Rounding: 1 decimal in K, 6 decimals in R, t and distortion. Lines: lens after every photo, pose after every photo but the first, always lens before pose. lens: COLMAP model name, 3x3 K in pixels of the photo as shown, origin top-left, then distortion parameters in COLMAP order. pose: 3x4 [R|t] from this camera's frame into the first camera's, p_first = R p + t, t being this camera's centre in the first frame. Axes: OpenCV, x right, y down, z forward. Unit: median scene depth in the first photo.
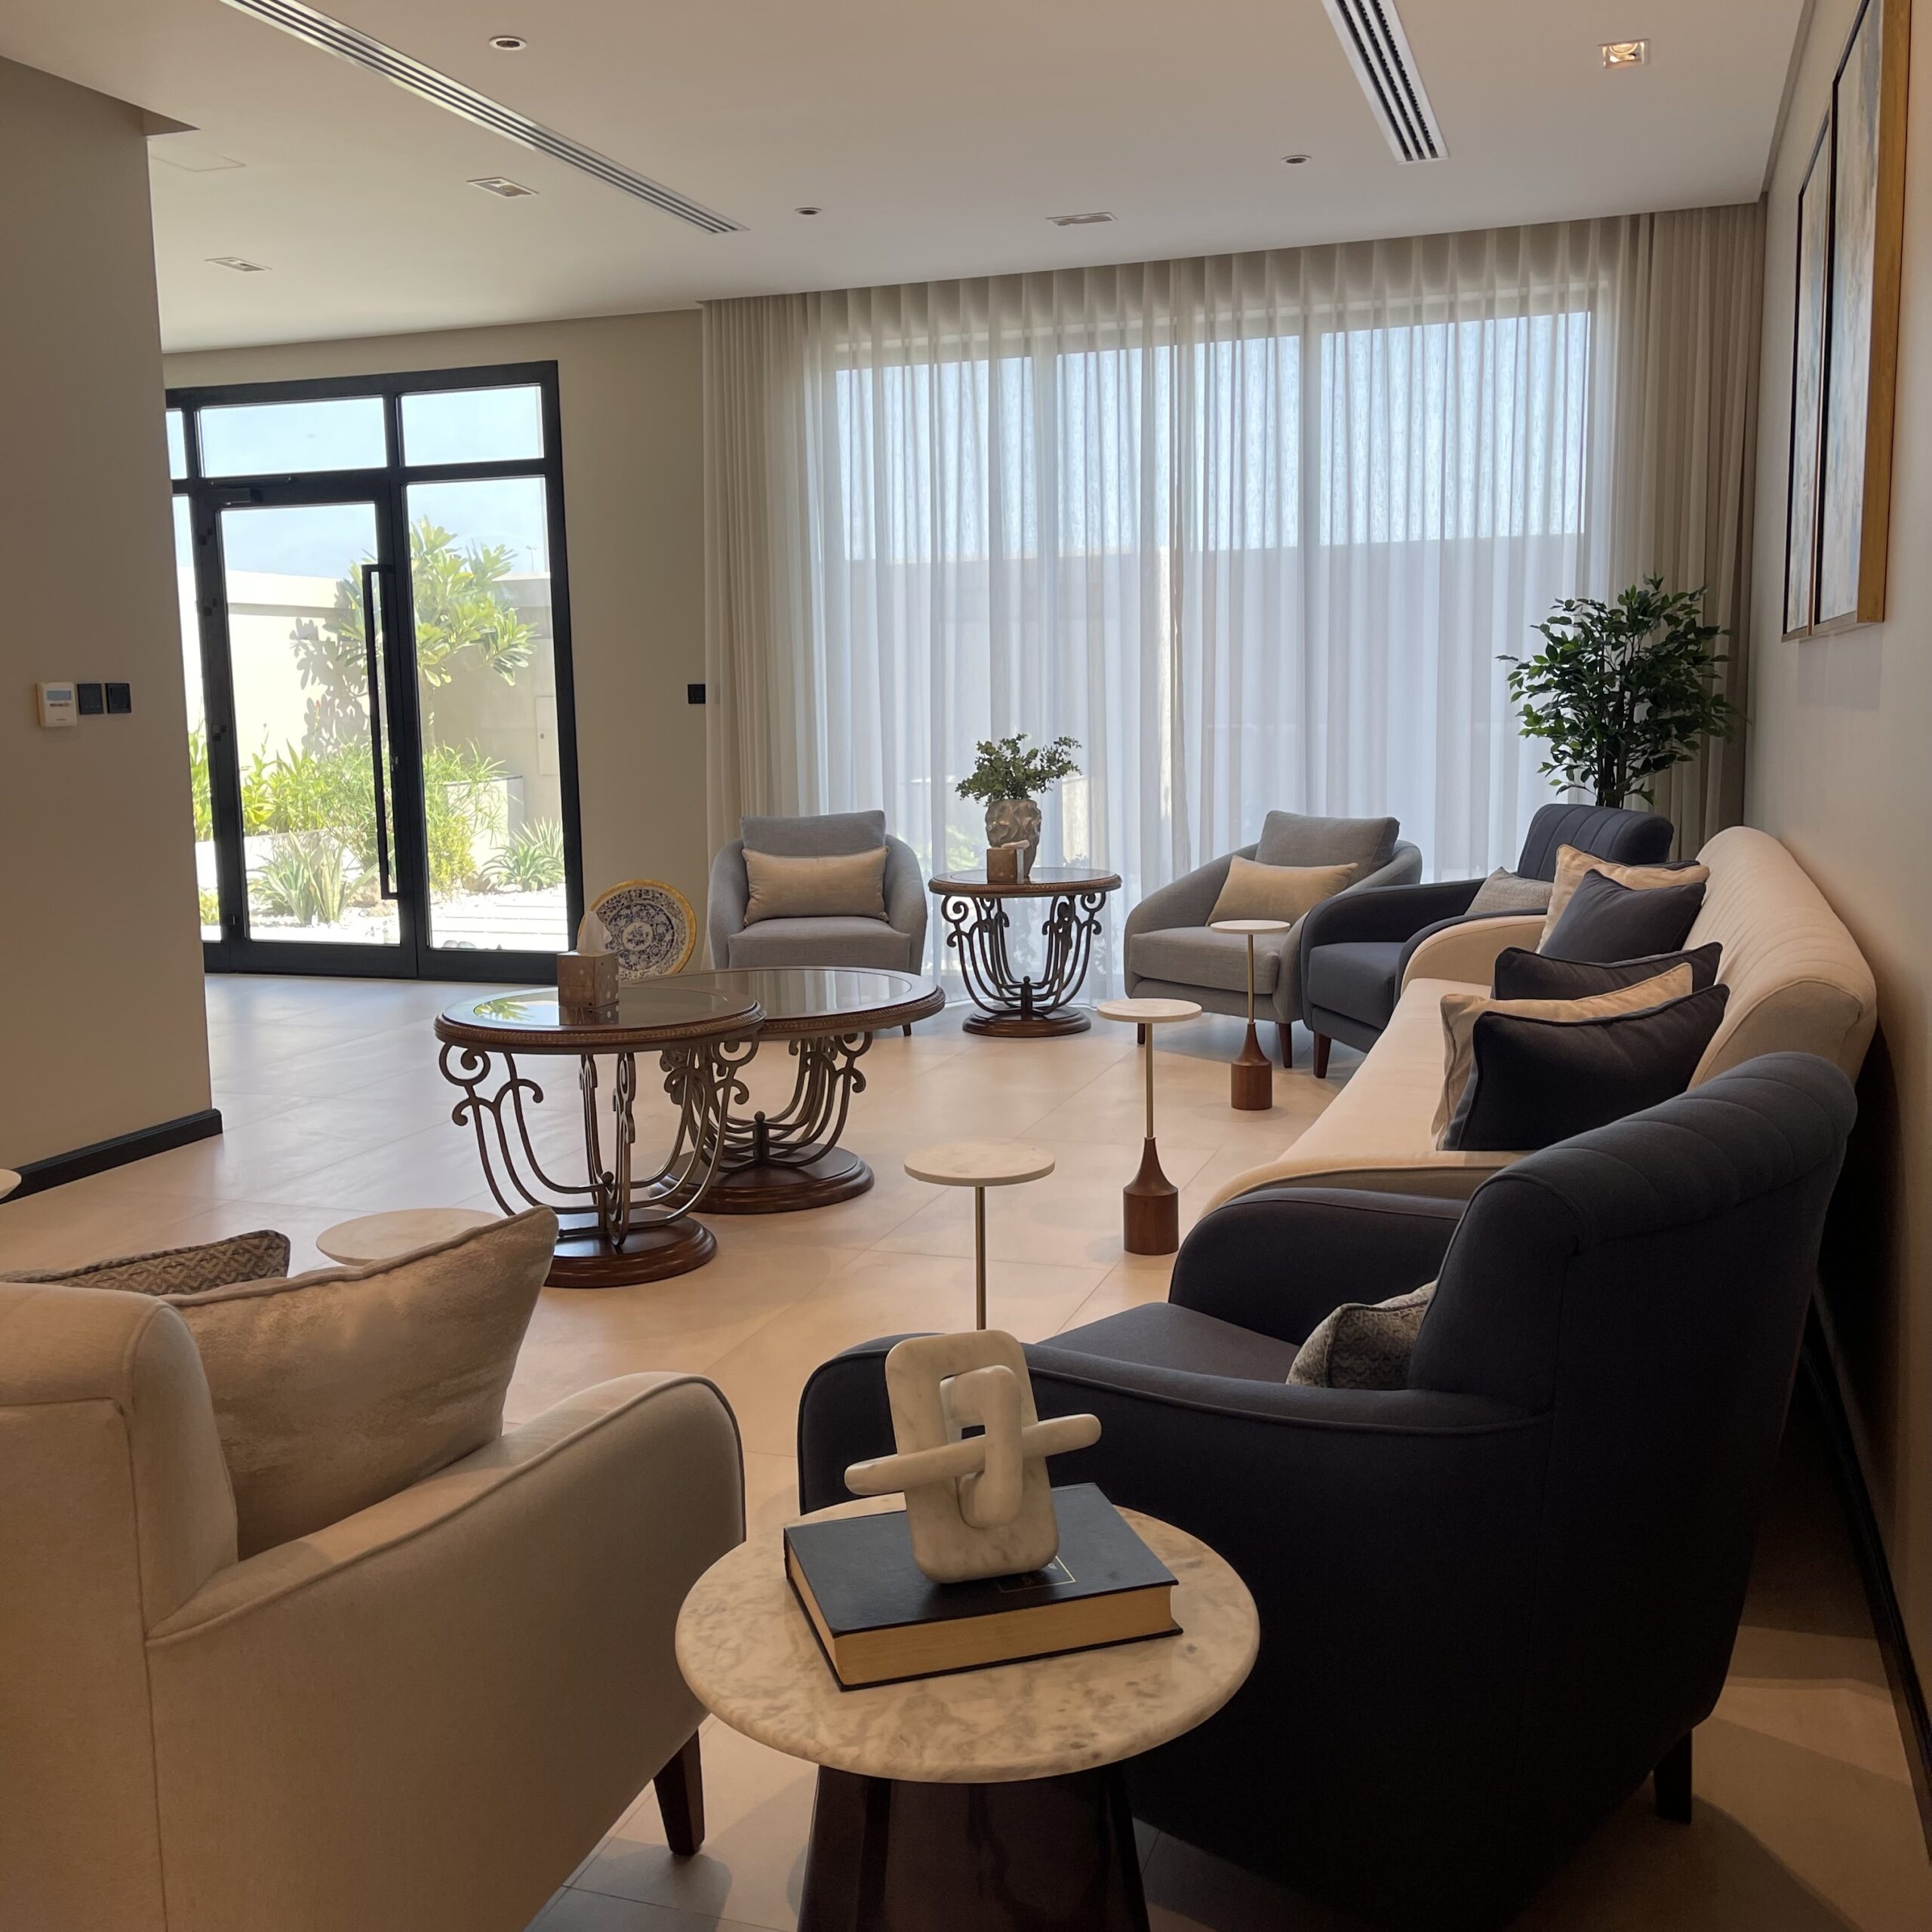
lens RADIAL K [[1921.7, 0, 992.2], [0, 1921.7, 984.5], [0, 0, 1]] dist [0.033457, -0.022432]
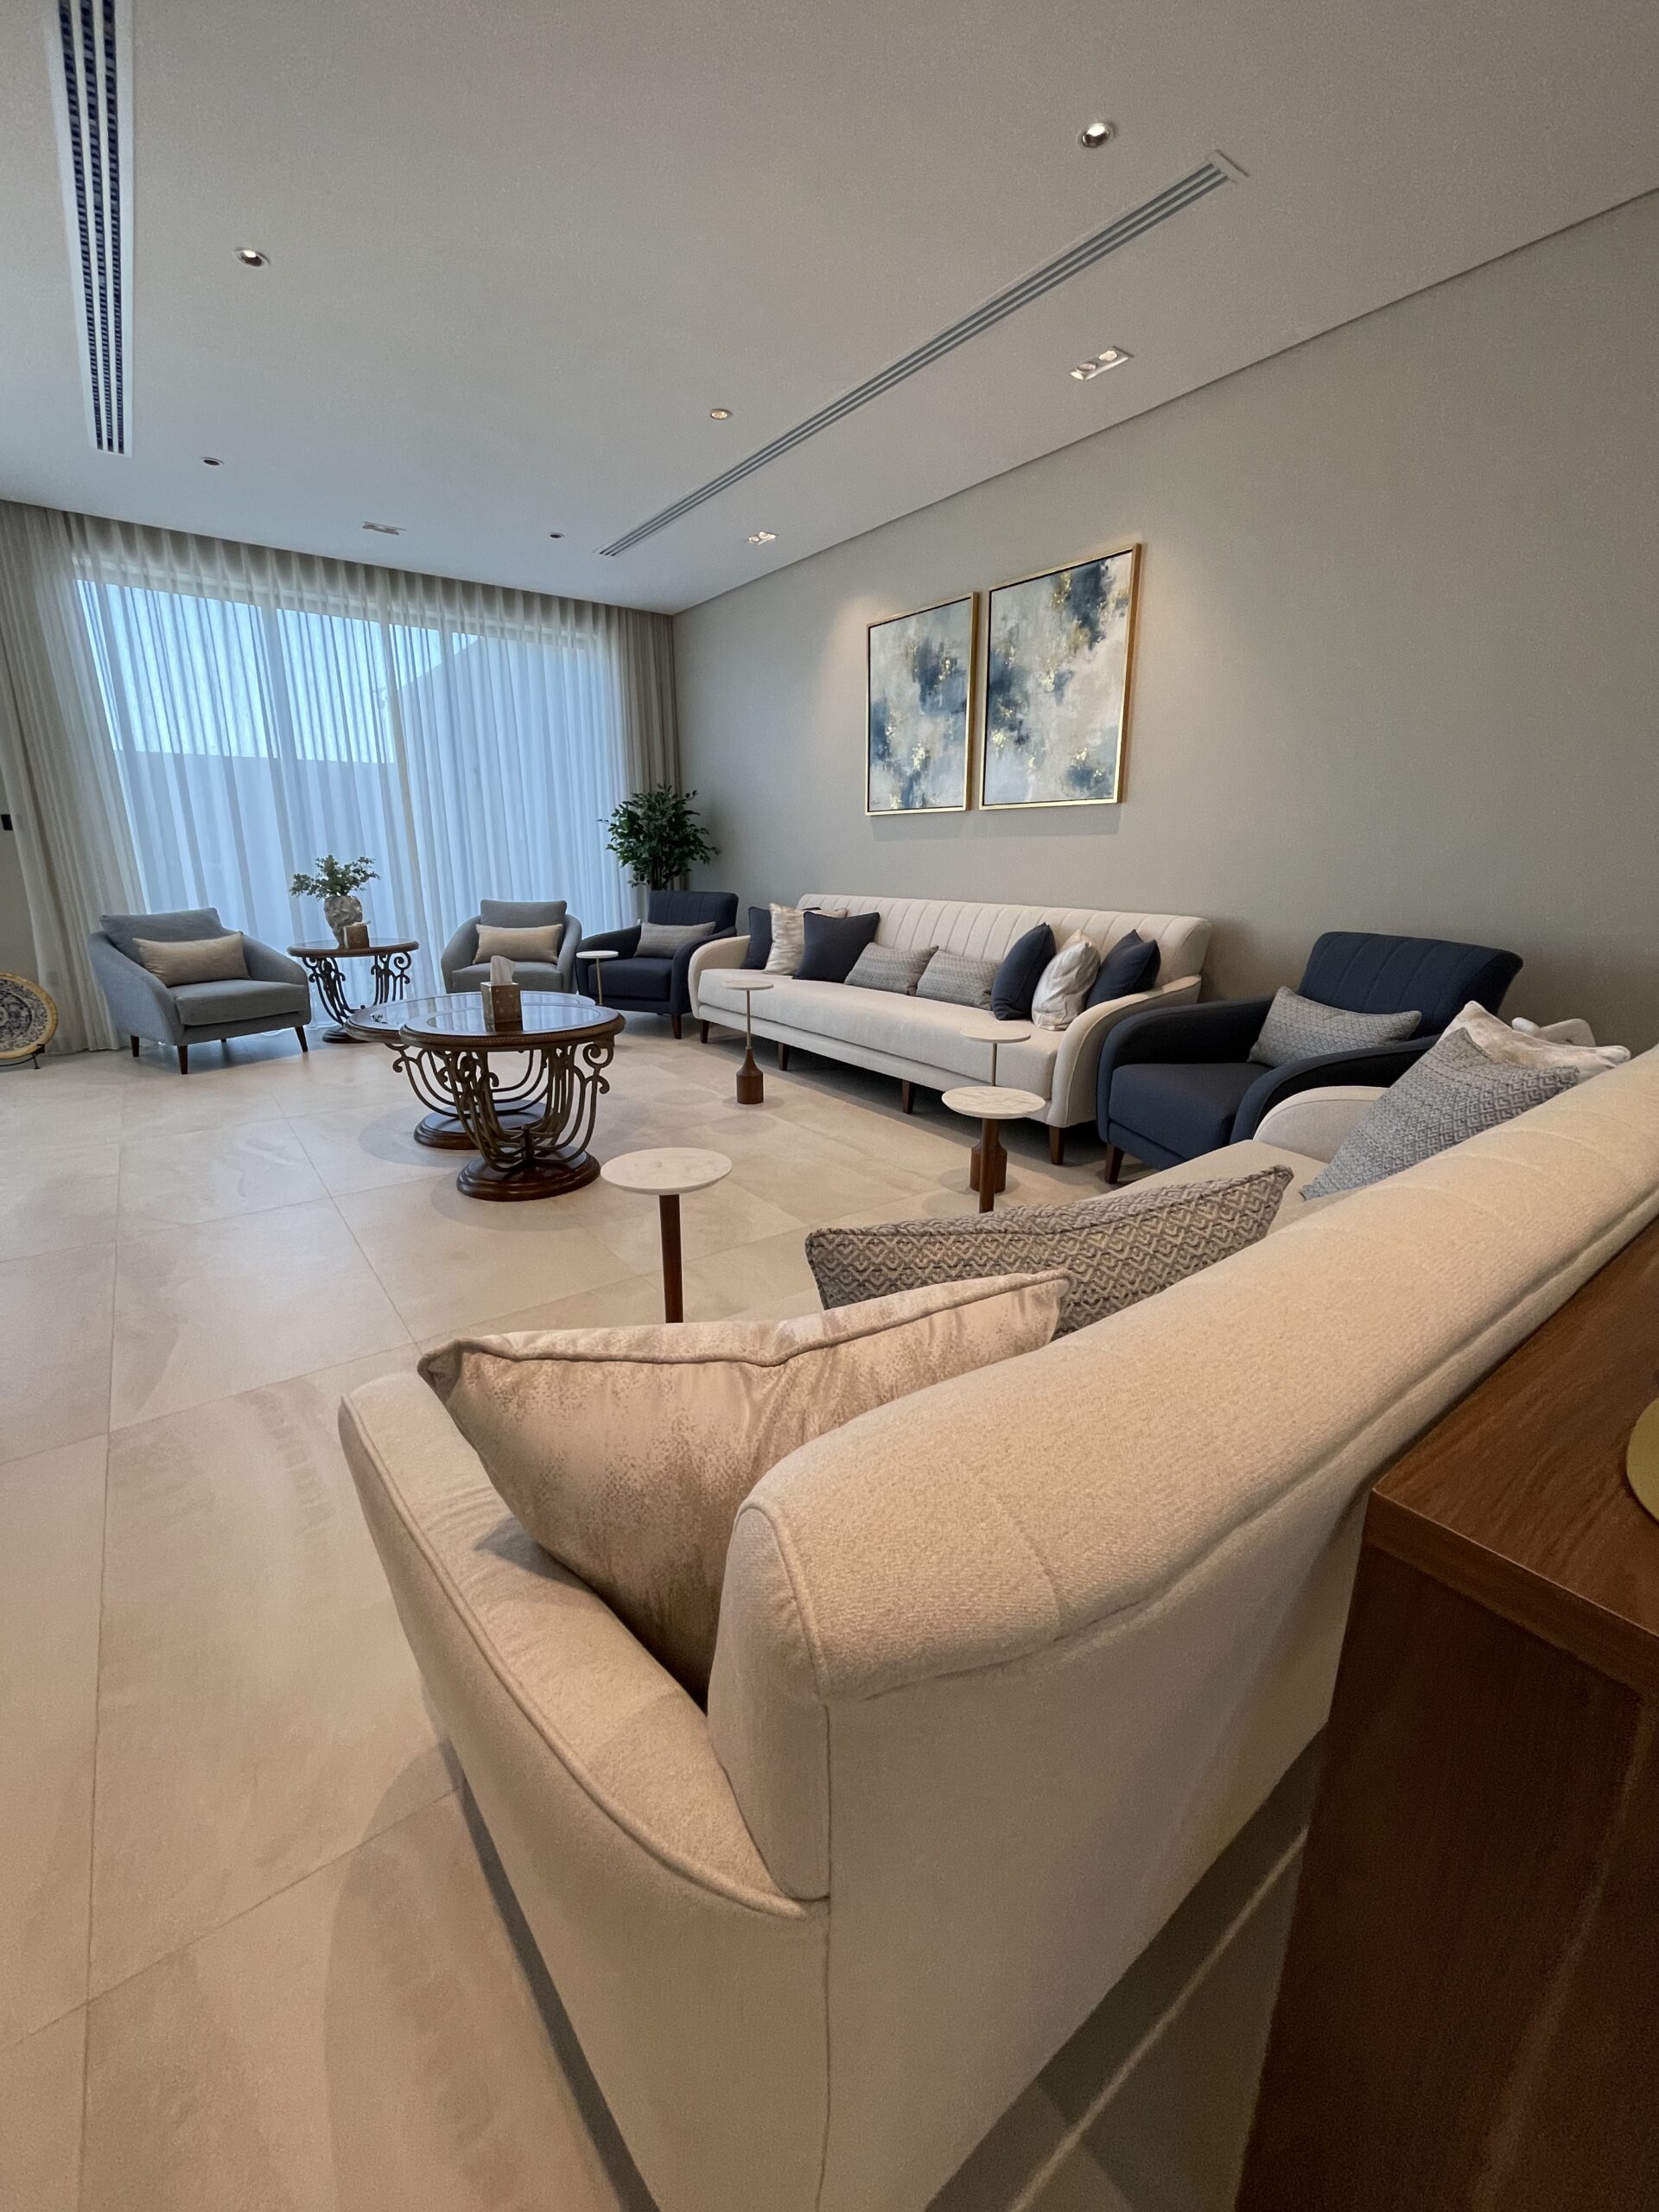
lens RADIAL K [[903.1, 0, 832.7], [0, 903.1, 1095.4], [0, 0, 1]] dist [-0.000532, -0.000426]
pose [[0.561946, -0.200469, 0.802514, -0.419907], [0.106910, 0.979653, 0.169856, -0.017936], [-0.820236, -0.009653, 0.571944, 0.234236]]
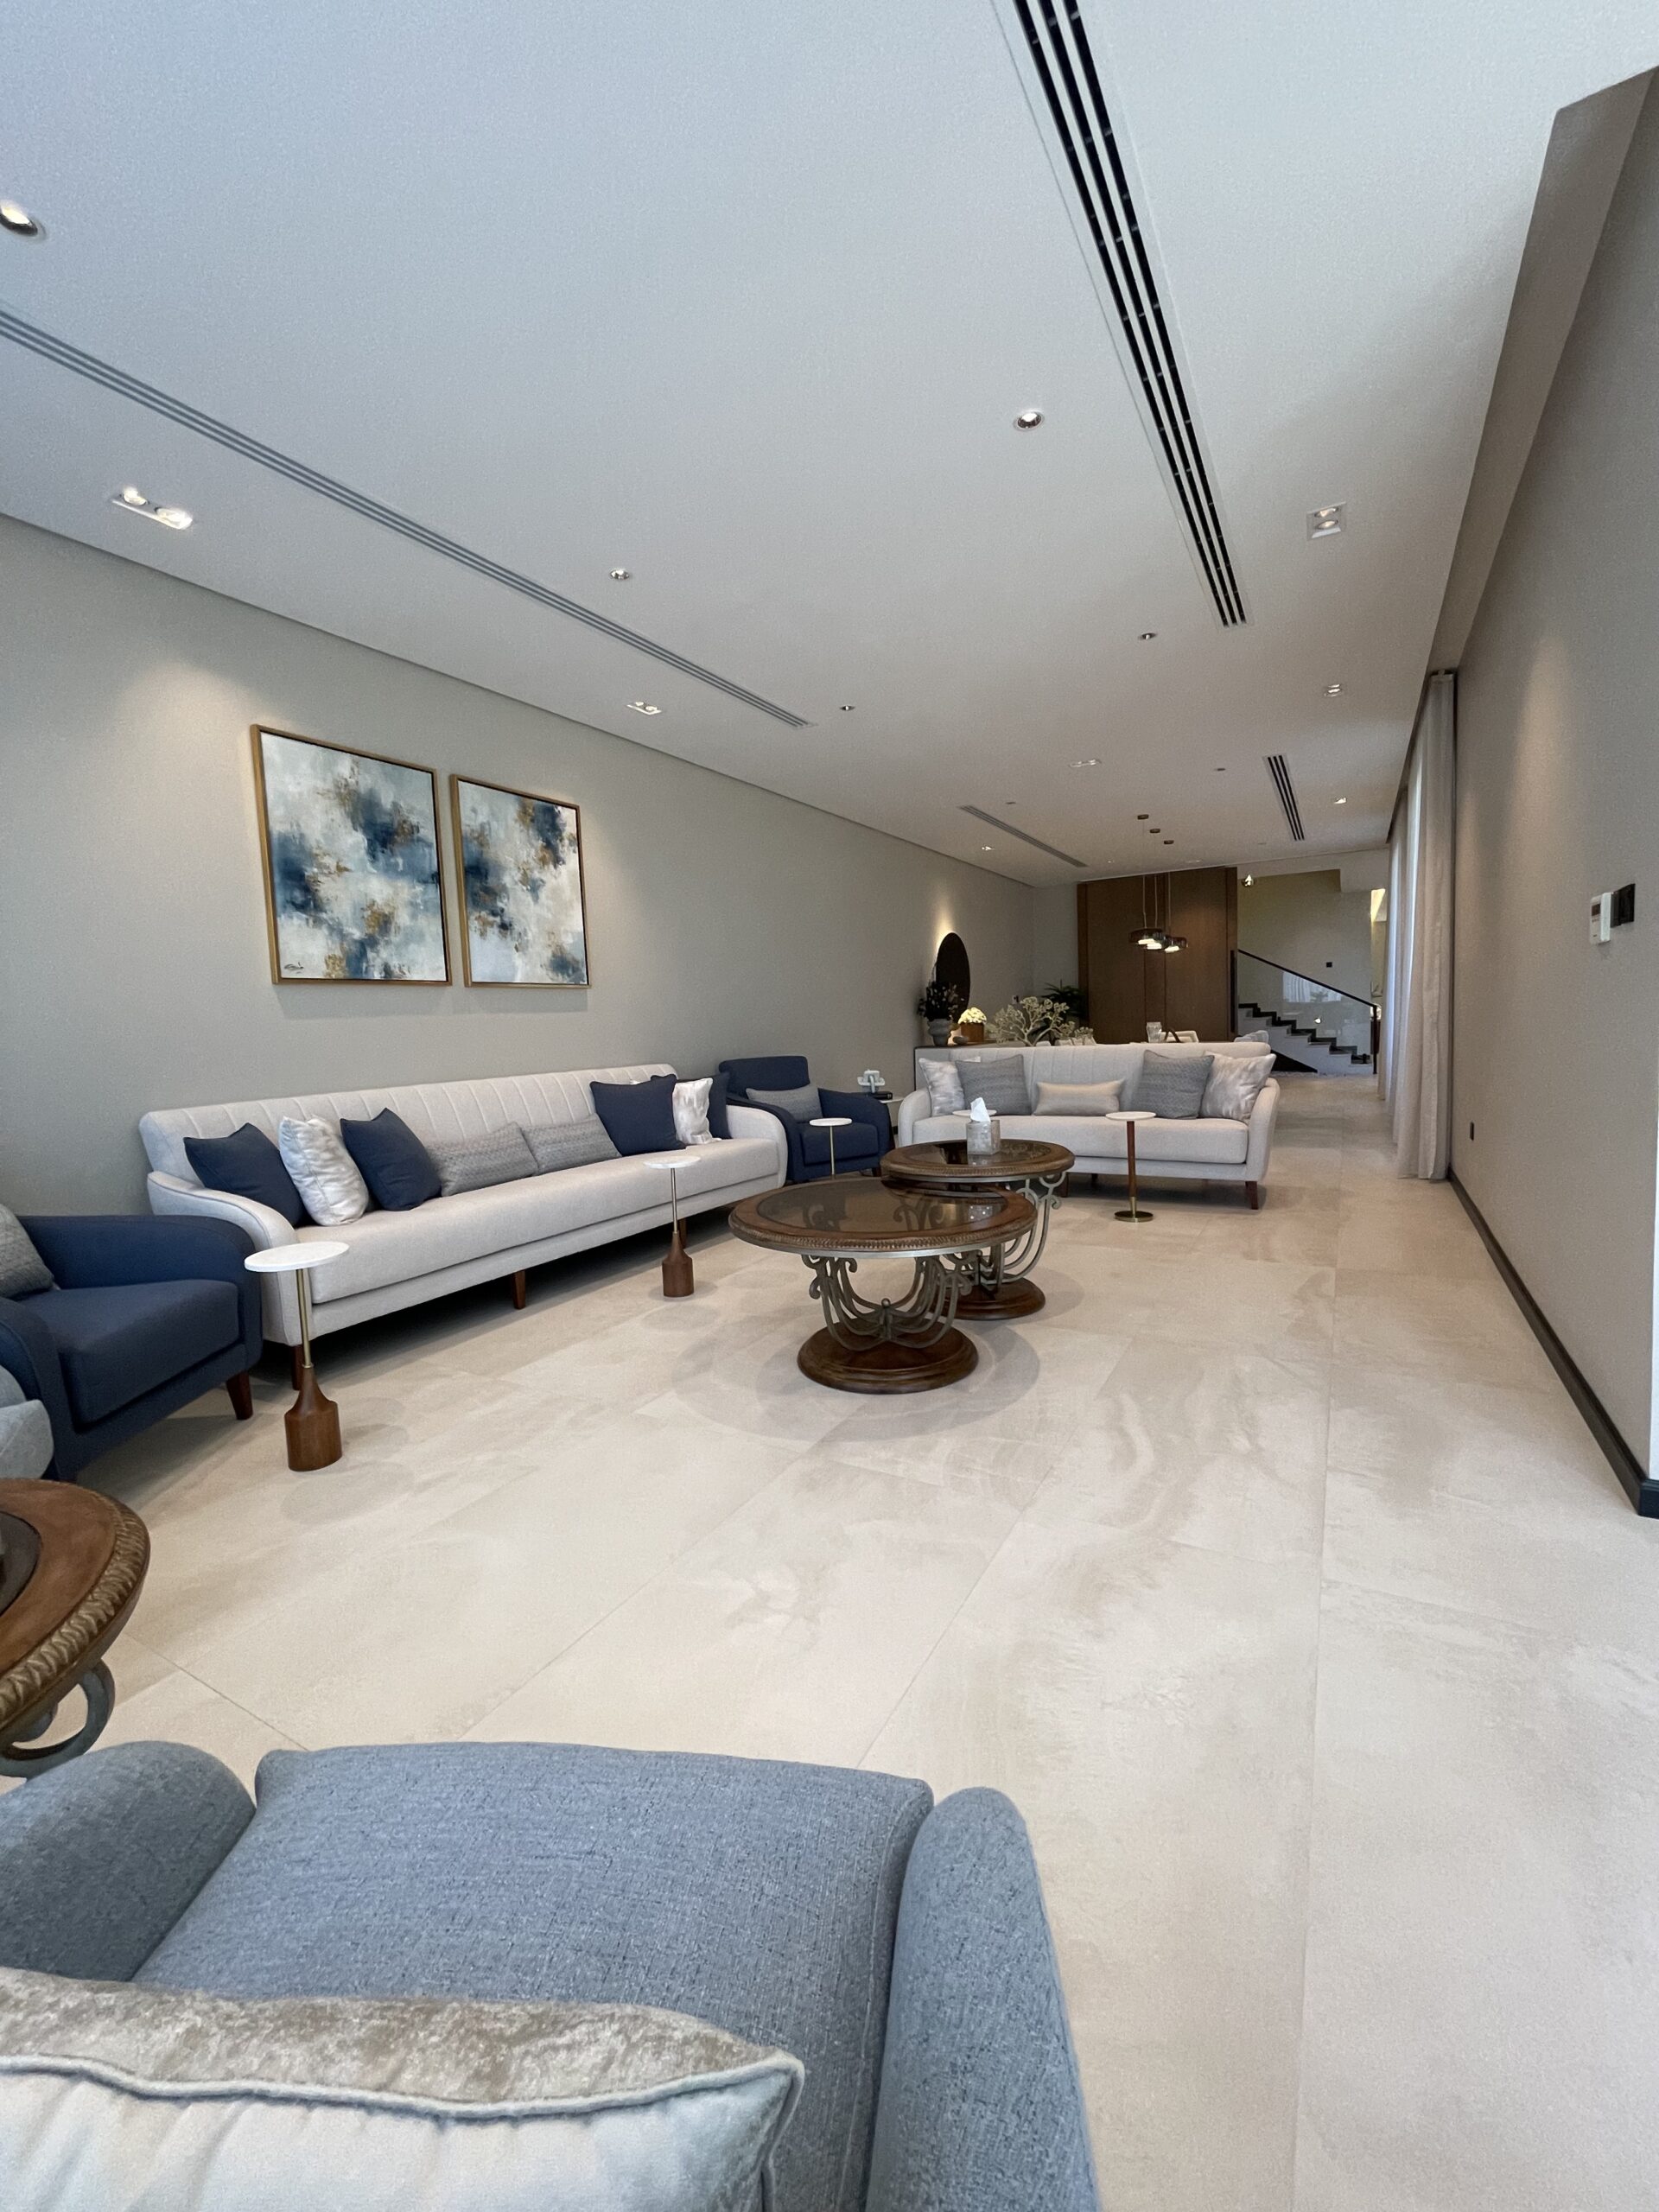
lens RADIAL K [[903.1, 0, 832.7], [0, 903.1, 1095.4], [0, 0, 1]] dist [-0.000532, -0.000426]
pose [[-0.980783, 0.037105, 0.191539, -0.162076], [0.079344, 0.972753, 0.217845, -0.141106], [-0.178237, 0.228856, -0.957004, 1.097630]]
